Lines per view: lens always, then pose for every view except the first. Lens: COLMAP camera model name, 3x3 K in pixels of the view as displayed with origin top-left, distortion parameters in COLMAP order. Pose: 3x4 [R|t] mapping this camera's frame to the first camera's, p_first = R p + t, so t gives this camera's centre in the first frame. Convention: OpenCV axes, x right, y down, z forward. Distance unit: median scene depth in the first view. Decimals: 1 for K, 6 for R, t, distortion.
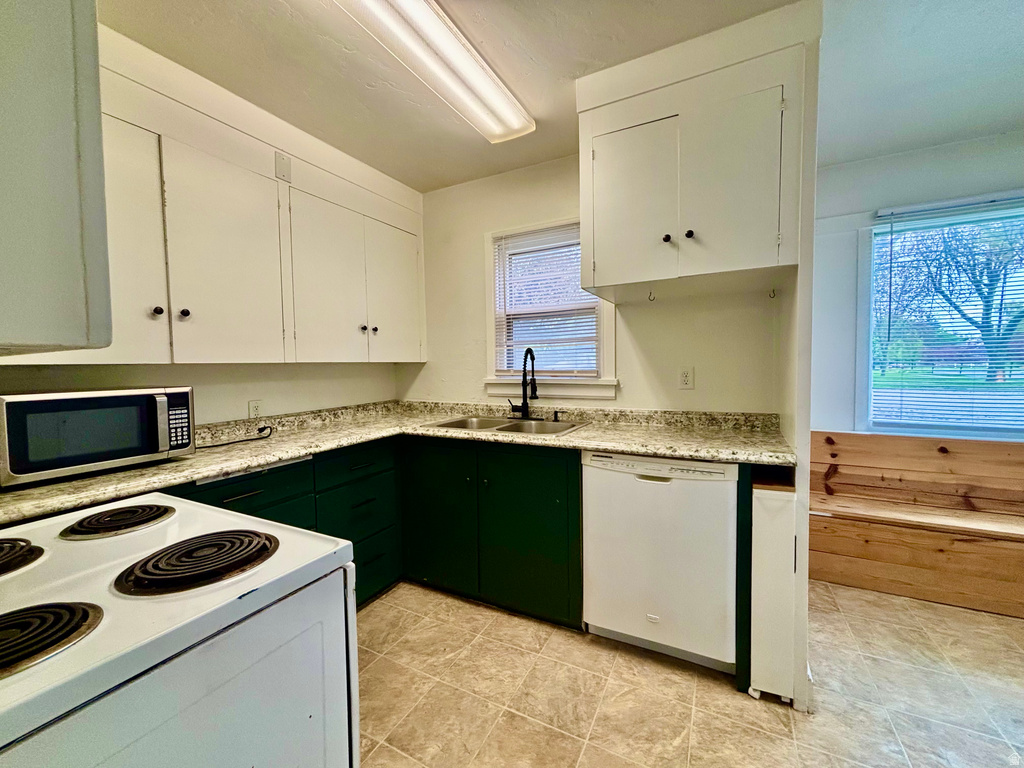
lens RADIAL K [[412.8, 0, 511.4], [0, 412.8, 381.4], [0, 0, 1]] dist [0.006540, -0.000098]
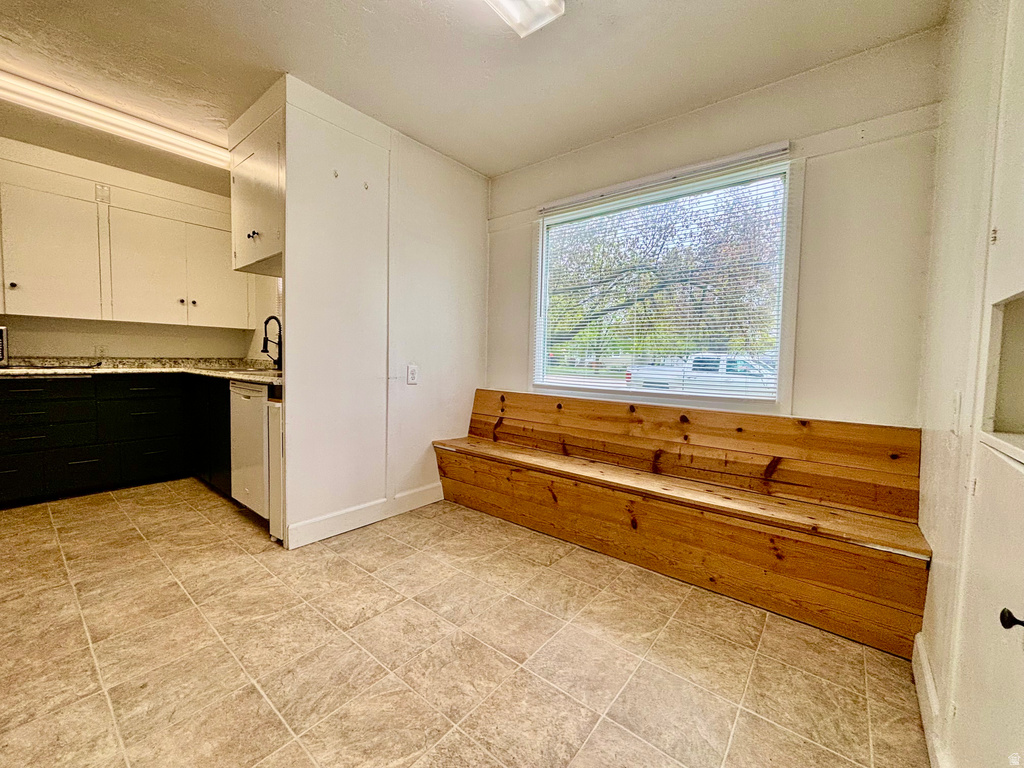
lens RADIAL K [[410.8, 0, 503.8], [0, 410.8, 381.1], [0, 0, 1]] dist [0.011584, 0.000138]
pose [[0.976705, 0.047496, -0.209266, 1.239757], [-0.044857, 0.998843, 0.017340, 0.087215], [0.209848, -0.007549, 0.977705, -0.210779]]
